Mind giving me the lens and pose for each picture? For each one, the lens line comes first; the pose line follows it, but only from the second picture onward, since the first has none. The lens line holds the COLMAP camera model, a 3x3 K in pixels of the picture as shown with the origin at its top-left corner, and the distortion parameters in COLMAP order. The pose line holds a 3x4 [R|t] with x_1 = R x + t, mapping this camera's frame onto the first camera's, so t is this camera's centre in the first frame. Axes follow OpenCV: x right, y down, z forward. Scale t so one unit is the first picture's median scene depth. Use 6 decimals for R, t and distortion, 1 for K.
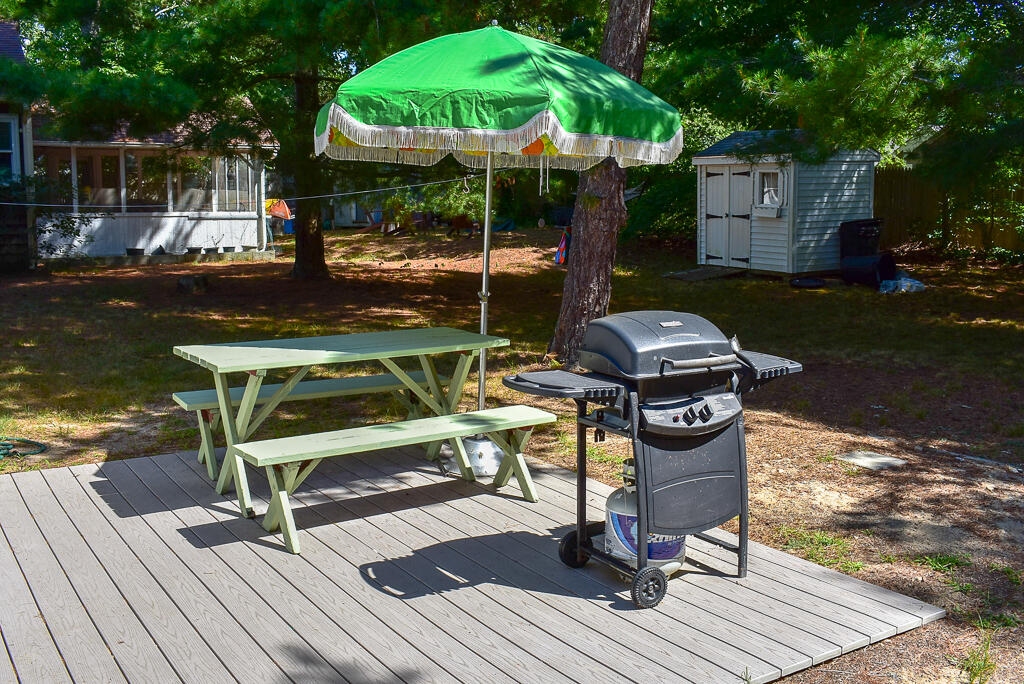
lens RADIAL K [[1057.7, 0, 511.9], [0, 1057.7, 338.0], [0, 0, 1]] dist [-0.011095, 0.000000]
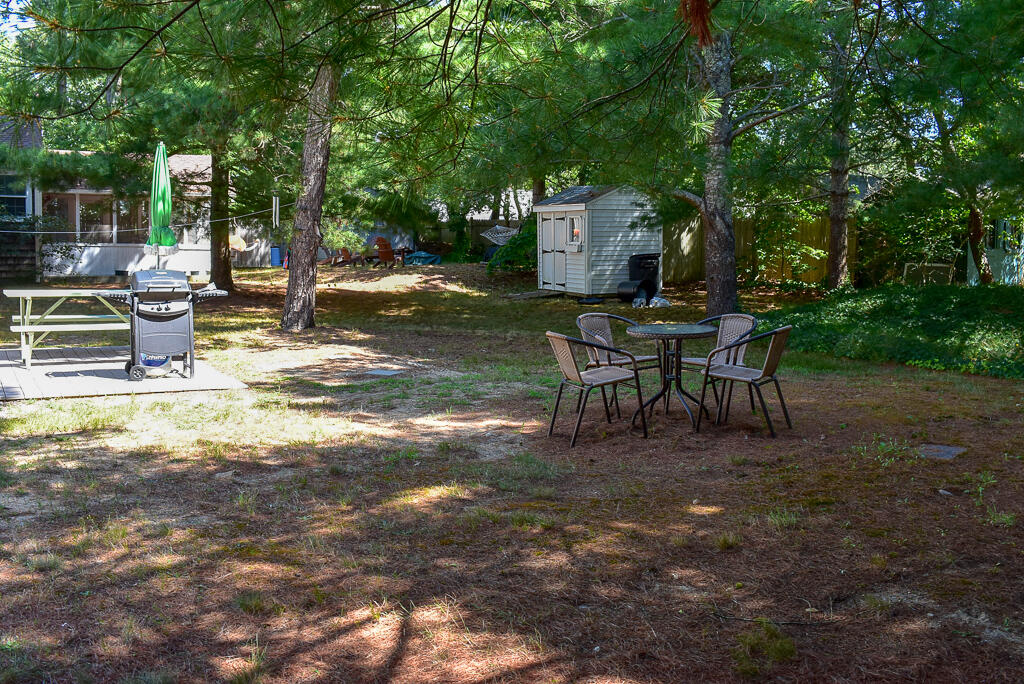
lens RADIAL K [[1057.7, 0, 512.7], [0, 1057.7, 344.5], [0, 0, 1]] dist [-0.011095, 0.000000]
pose [[0.995694, 0.021819, -0.090096, 0.288329], [-0.025634, 0.998813, -0.041408, 0.057471], [0.089086, 0.043539, 0.995072, -0.310190]]
